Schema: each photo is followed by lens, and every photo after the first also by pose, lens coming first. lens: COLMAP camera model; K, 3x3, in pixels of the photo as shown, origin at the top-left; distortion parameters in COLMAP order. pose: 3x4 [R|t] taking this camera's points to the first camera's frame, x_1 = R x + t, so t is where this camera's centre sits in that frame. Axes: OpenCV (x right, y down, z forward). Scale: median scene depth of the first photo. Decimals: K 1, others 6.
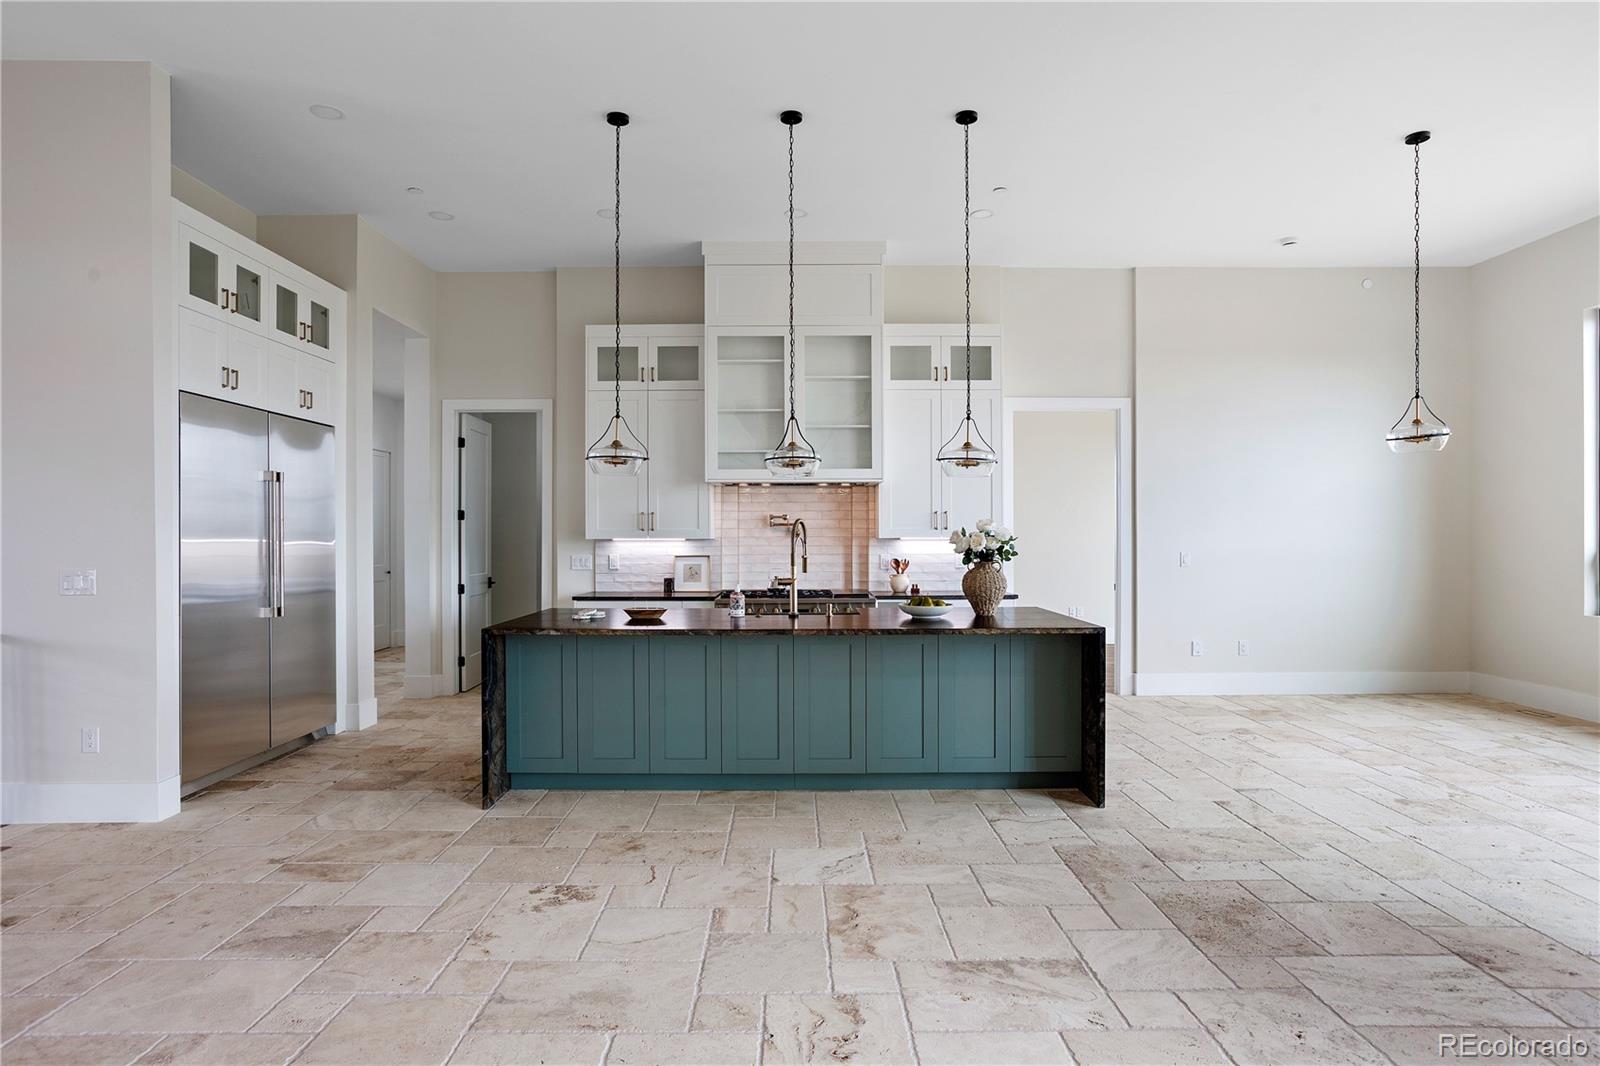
lens RADIAL K [[862.9, 0, 791.8], [0, 862.9, 522.6], [0, 0, 1]] dist [-0.012055, 0.004057]
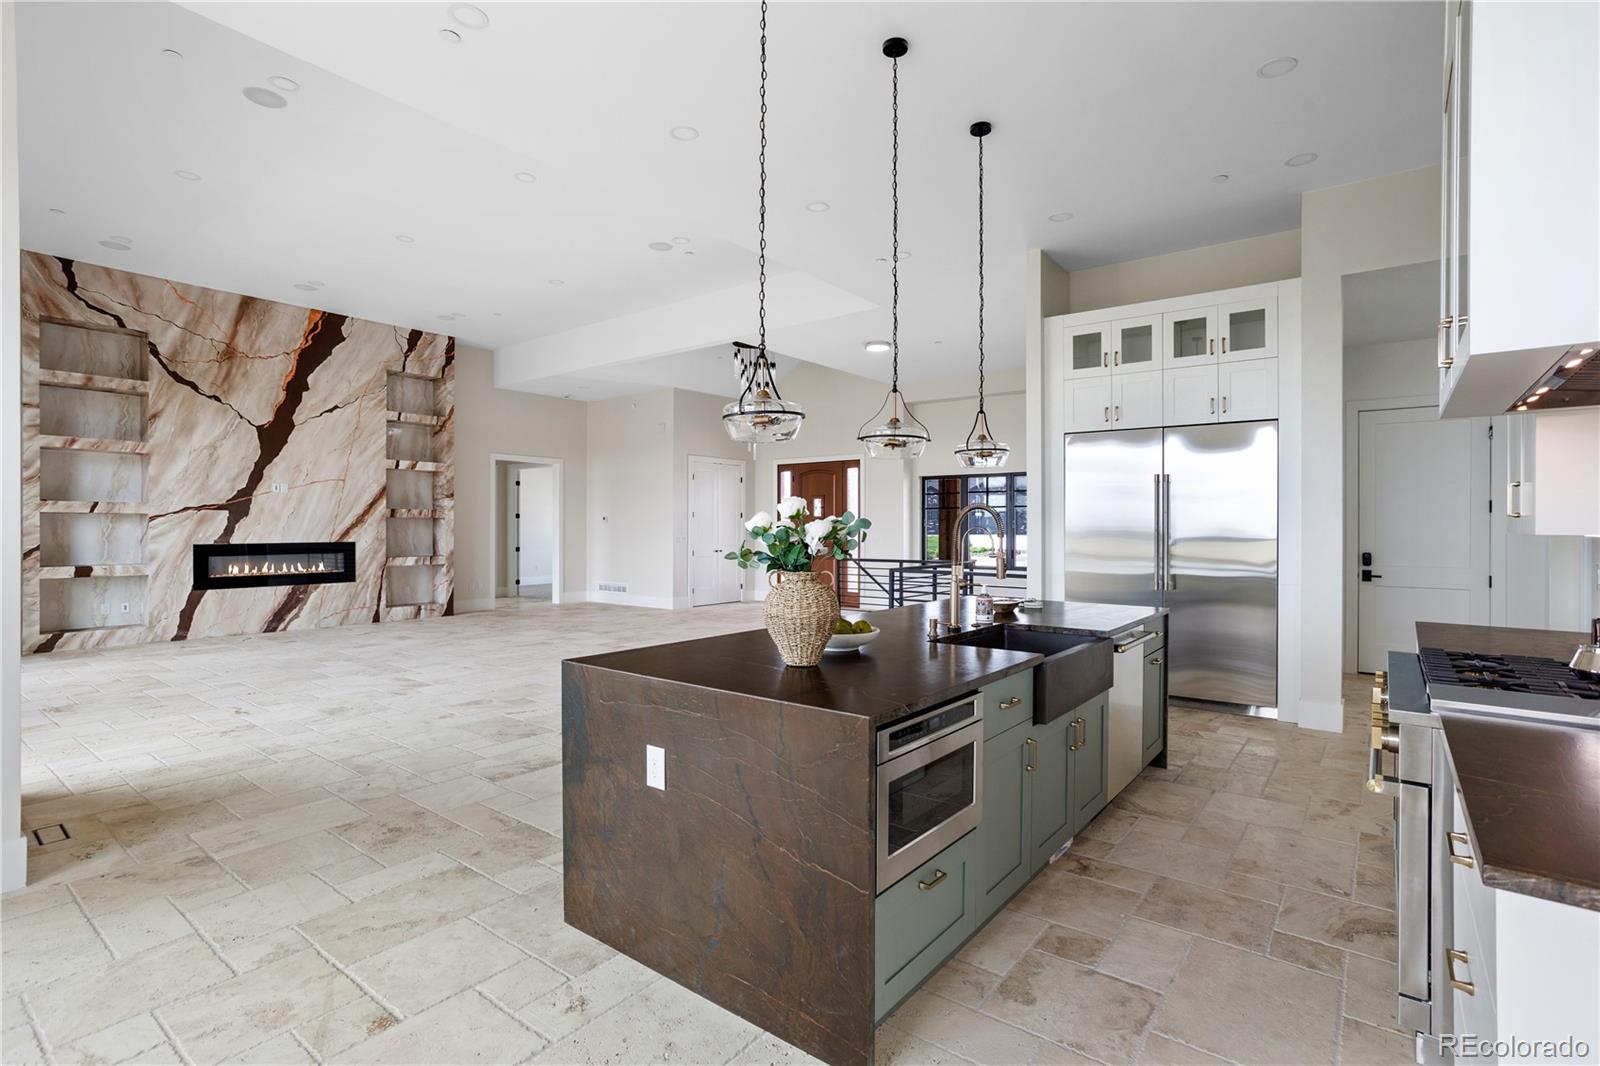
lens RADIAL K [[769.2, 0, 802.2], [0, 769.2, 527.2], [0, 0, 1]] dist [-0.032612, 0.021211]
pose [[-0.612784, 0.003661, -0.790242, 0.606373], [0.009454, 0.999952, -0.002698, 0.015897], [0.790194, -0.009125, -0.612789, 1.274149]]
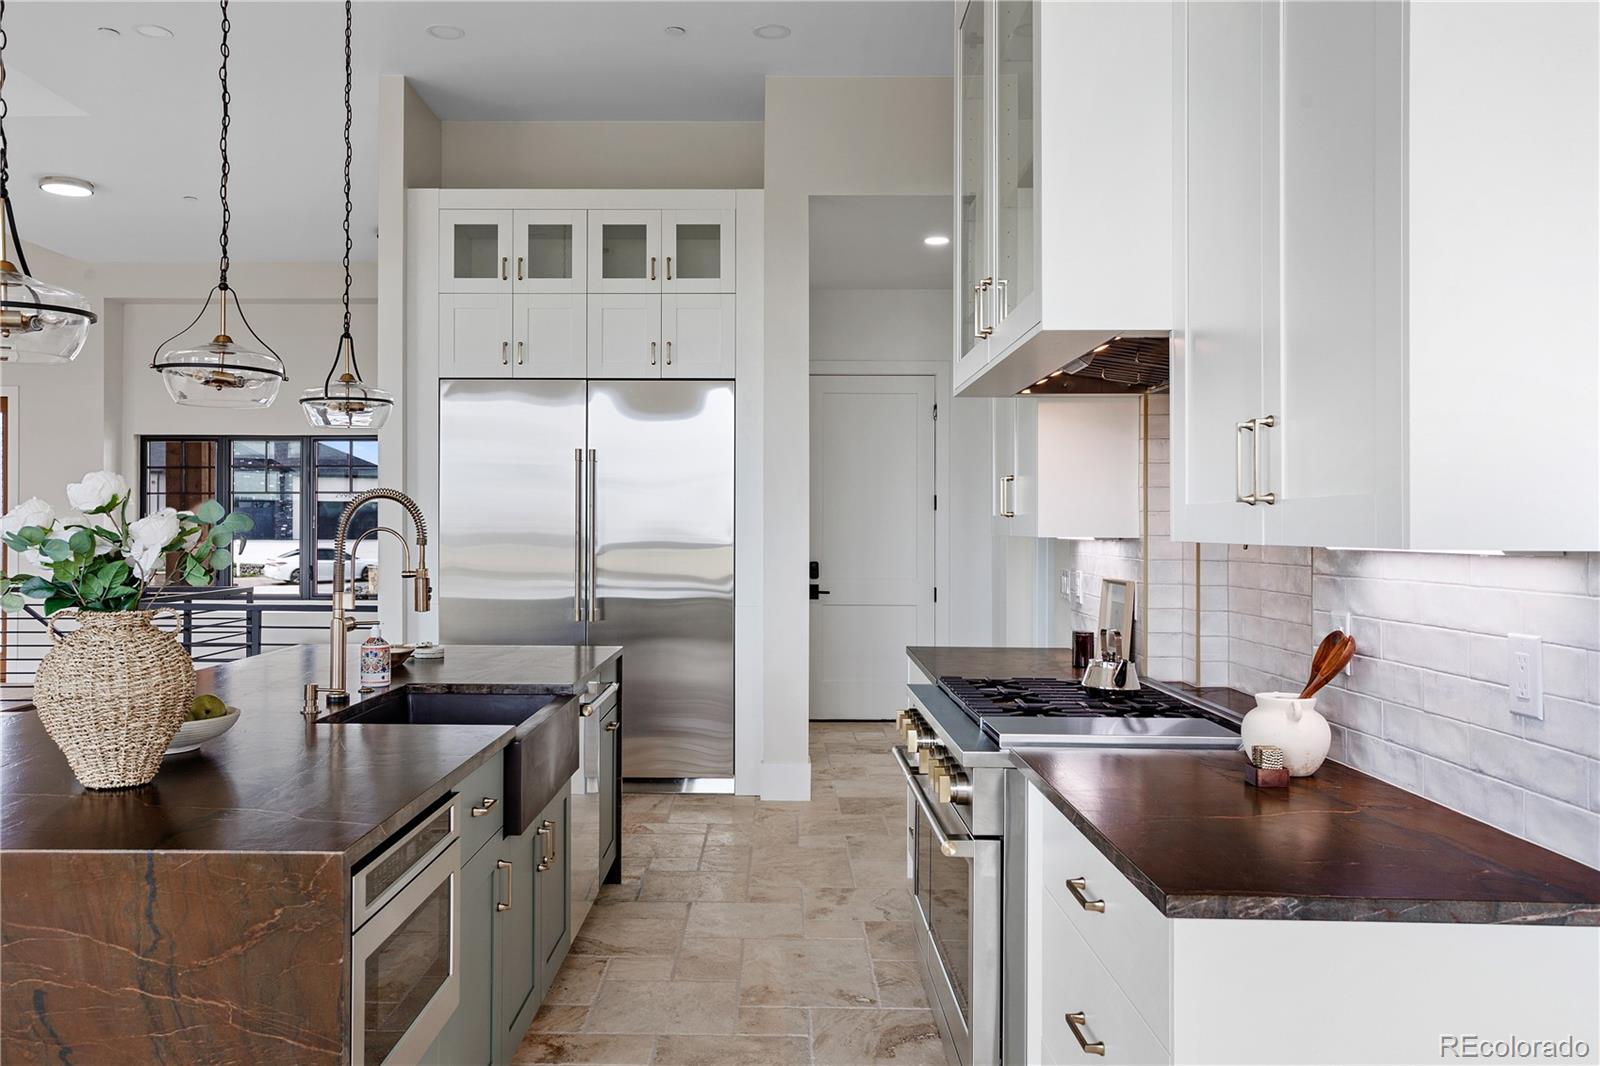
lens RADIAL K [[1281.0, 0, 754.8], [0, 1281.0, 512.1], [0, 0, 1]] dist [-0.012283, 0.030462]
pose [[-0.022432, -0.008373, -0.999713, 0.652996], [0.008356, 0.999928, -0.008563, 0.014606], [0.999713, -0.008546, -0.022360, 1.198866]]
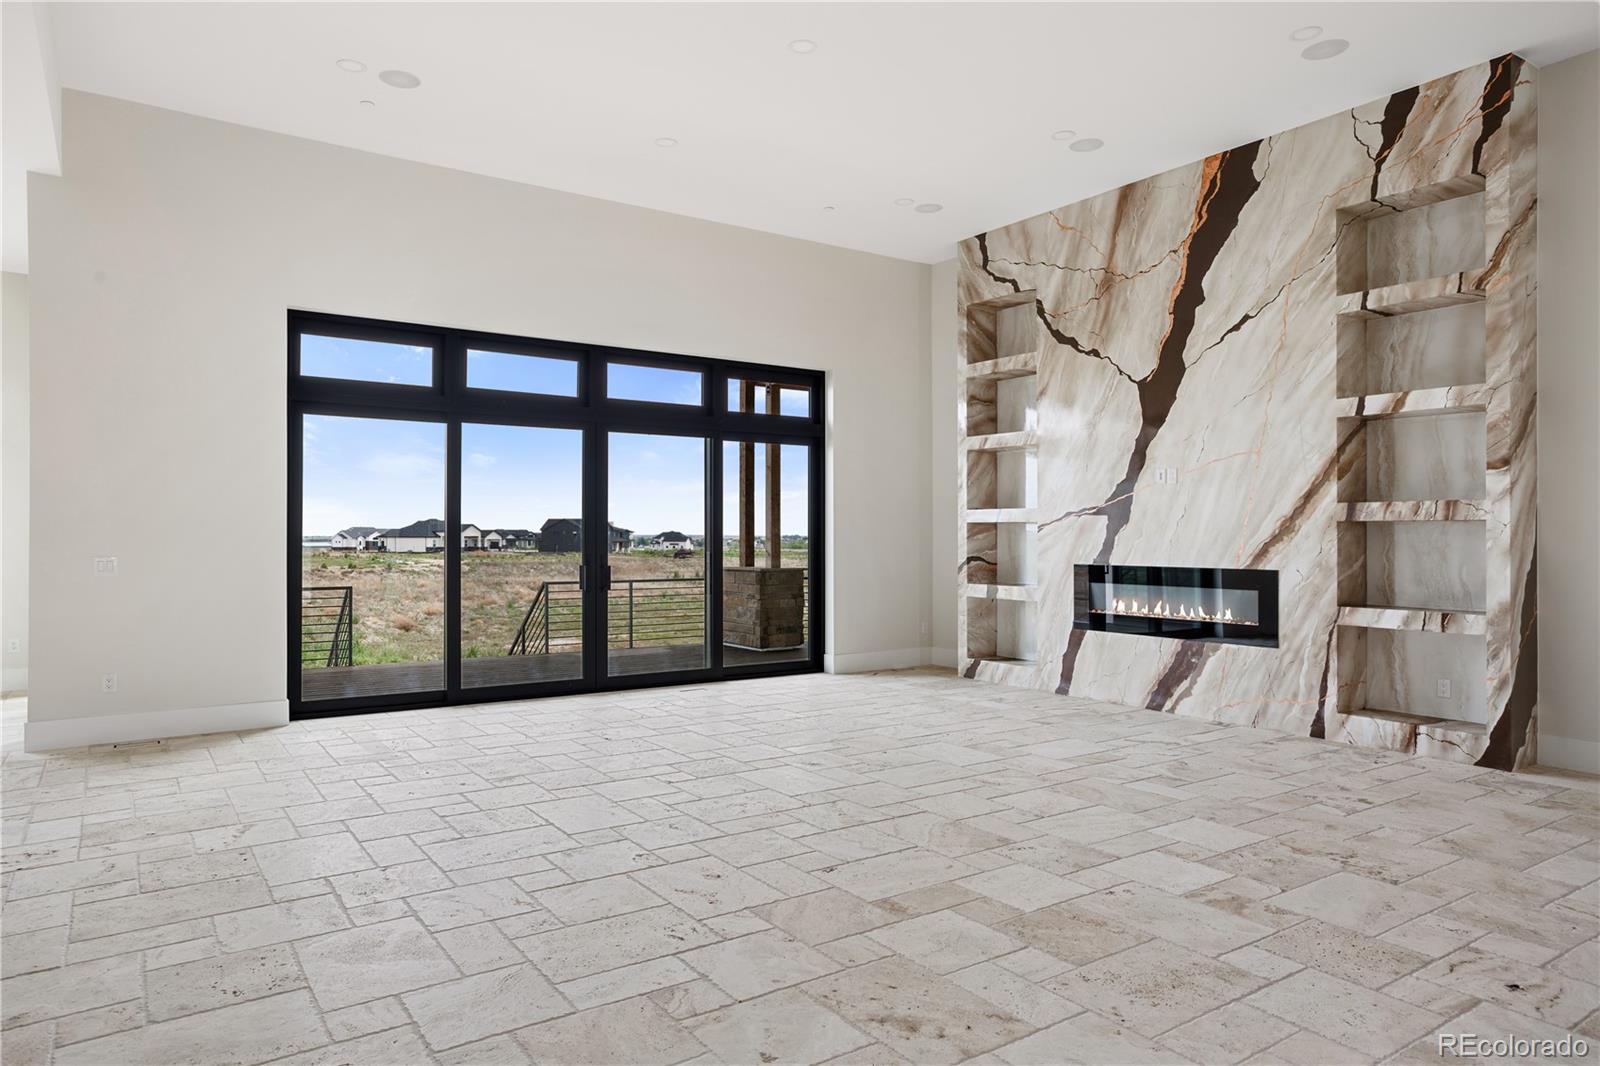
lens RADIAL K [[998.3, 0, 793.9], [0, 998.3, 528.5], [0, 0, 1]] dist [-0.020483, 0.025124]
pose [[-0.563997, 0.006199, 0.825754, -1.014290], [-0.009025, 0.999866, -0.013670, 0.005694], [-0.825728, -0.015162, -0.563865, 0.401693]]
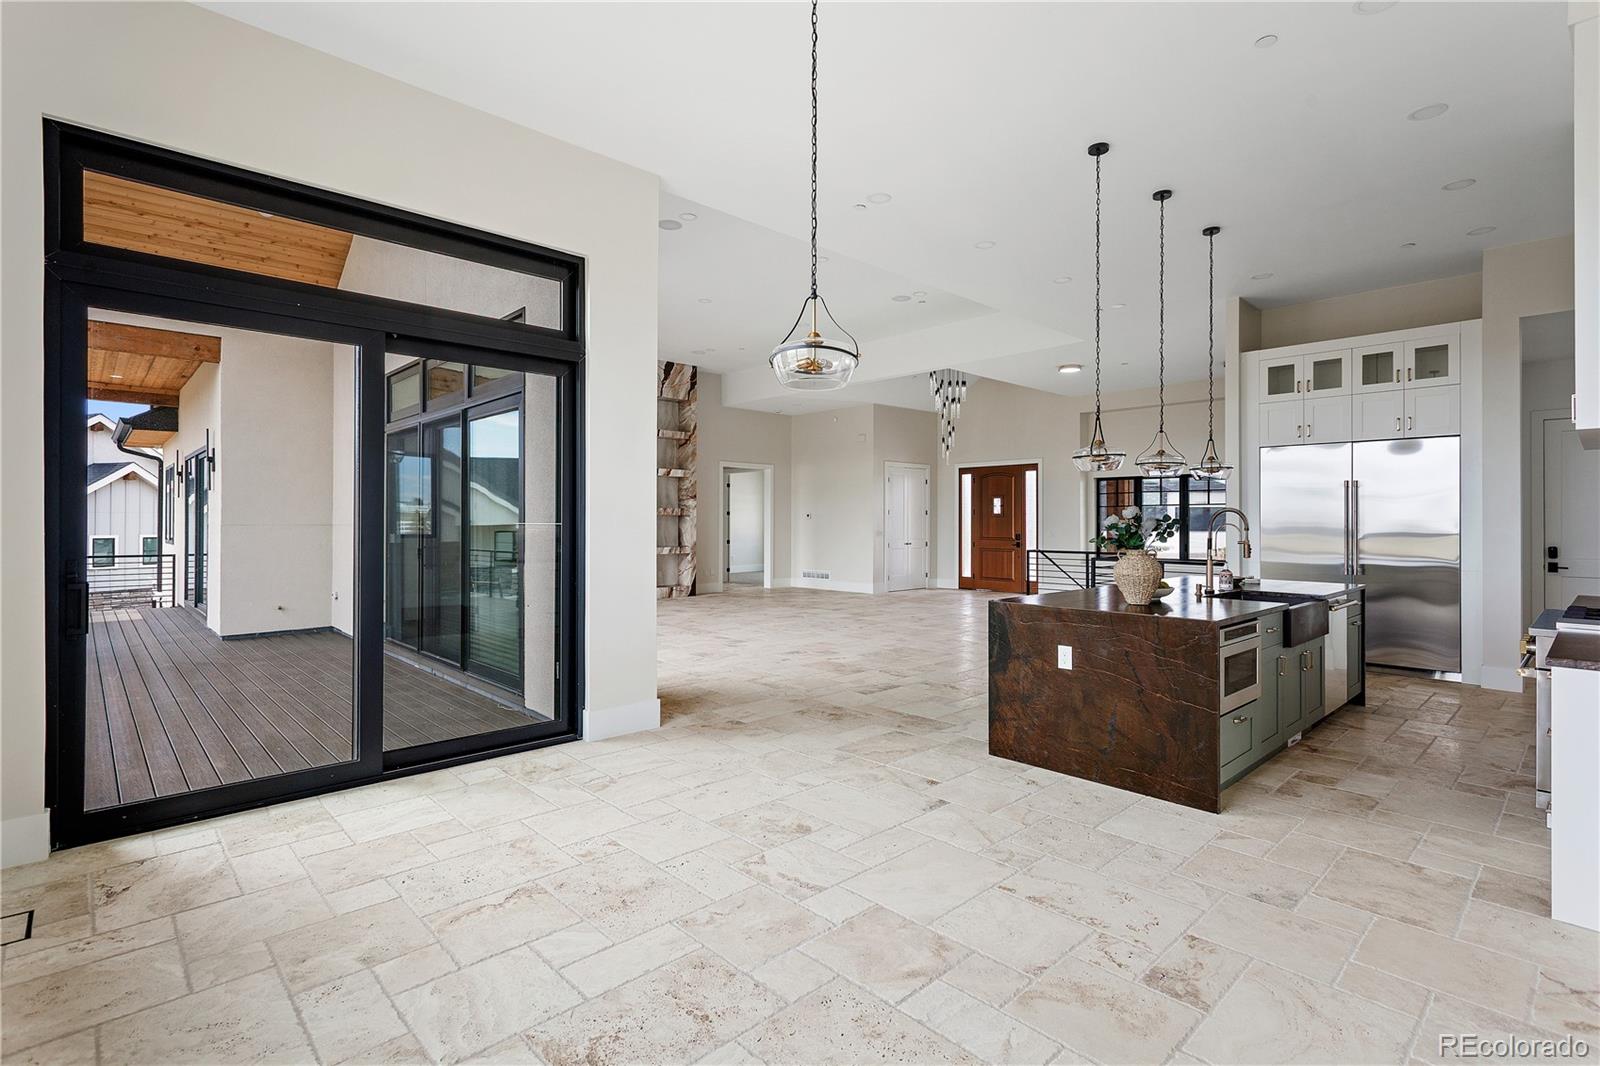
lens RADIAL K [[769.2, 0, 789.1], [0, 769.2, 515.8], [0, 0, 1]] dist [-0.032612, 0.021211]
pose [[-0.737162, -0.004289, -0.675703, 1.059014], [0.006948, 0.999879, -0.013925, 0.015043], [0.675680, -0.014960, -0.737043, 1.326873]]
